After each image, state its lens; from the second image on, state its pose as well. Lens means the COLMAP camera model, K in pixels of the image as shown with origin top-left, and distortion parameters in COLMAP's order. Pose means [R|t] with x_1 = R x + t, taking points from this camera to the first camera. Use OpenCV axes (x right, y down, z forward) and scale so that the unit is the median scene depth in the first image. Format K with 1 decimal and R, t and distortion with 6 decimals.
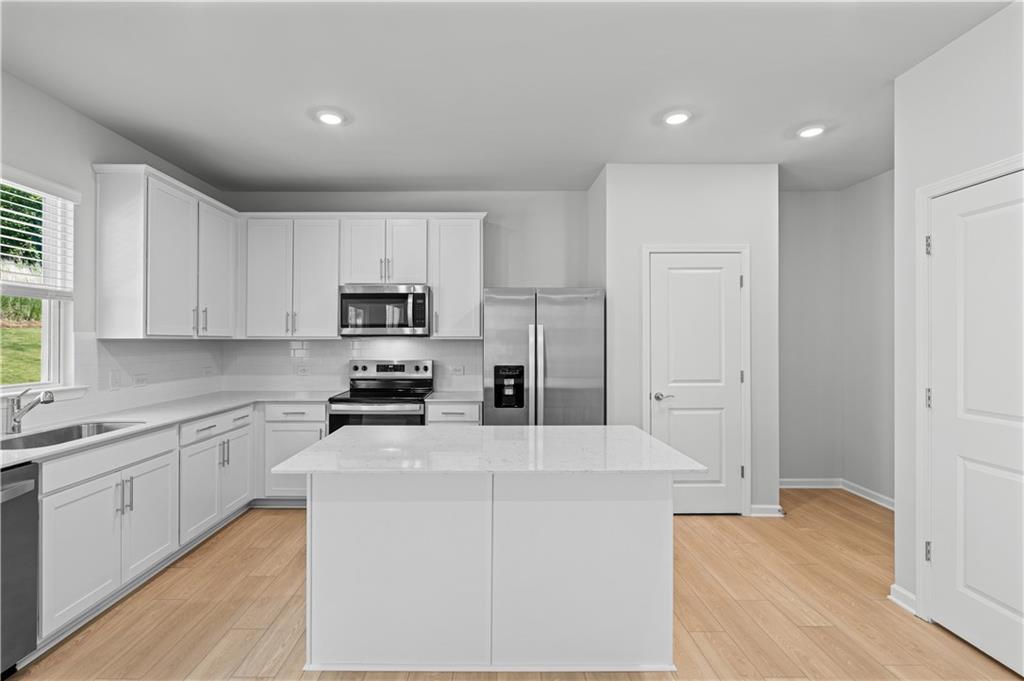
lens RADIAL K [[476.6, 0, 484.2], [0, 476.6, 334.1], [0, 0, 1]] dist [-0.007005, 0.004138]
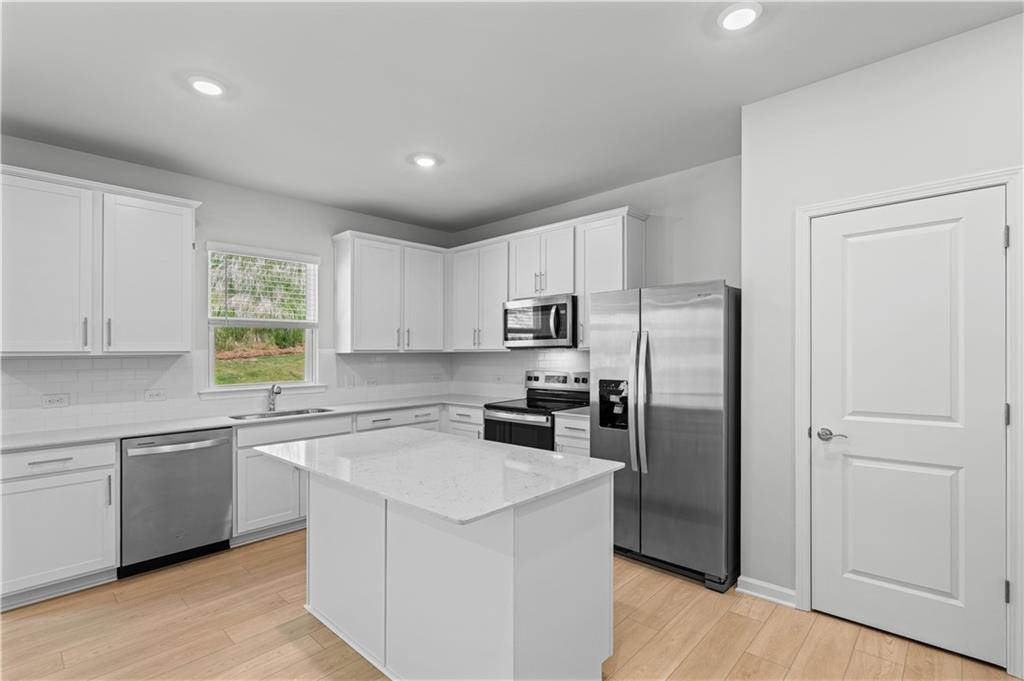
lens RADIAL K [[476.6, 0, 516.2], [0, 476.6, 351.0], [0, 0, 1]] dist [-0.007005, 0.004138]
pose [[0.735531, -0.009599, -0.677423, 0.499132], [0.019635, 0.999782, 0.007153, 0.002786], [0.677206, -0.018562, 0.735559, 0.231901]]
